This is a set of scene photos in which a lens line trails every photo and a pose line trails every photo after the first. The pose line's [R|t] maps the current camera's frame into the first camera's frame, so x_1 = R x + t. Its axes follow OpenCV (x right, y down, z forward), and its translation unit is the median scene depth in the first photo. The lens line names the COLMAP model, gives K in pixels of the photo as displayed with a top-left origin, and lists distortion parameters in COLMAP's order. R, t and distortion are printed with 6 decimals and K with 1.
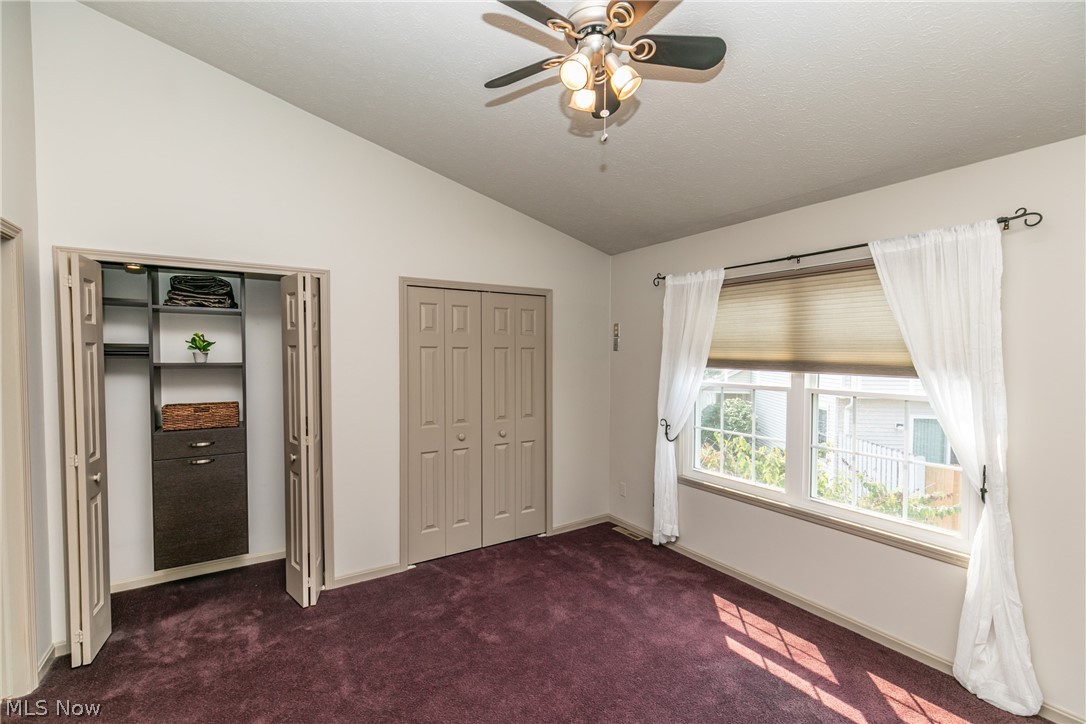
lens RADIAL K [[482.6, 0, 547.8], [0, 482.6, 368.2], [0, 0, 1]] dist [0.000402, -0.000324]
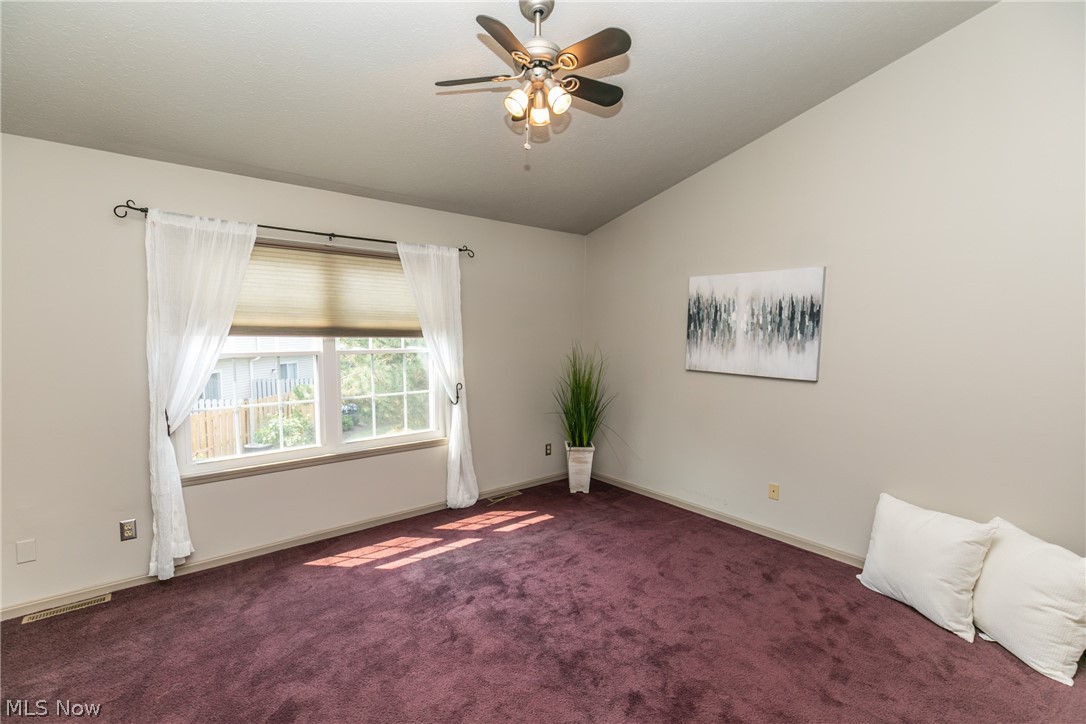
lens RADIAL K [[482.6, 0, 547.8], [0, 482.6, 368.2], [0, 0, 1]] dist [0.000402, -0.000324]
pose [[-0.114770, -0.089032, 0.989394, -0.695411], [0.020039, 0.995566, 0.091911, -0.013312], [-0.993190, 0.030375, -0.112477, 0.637285]]
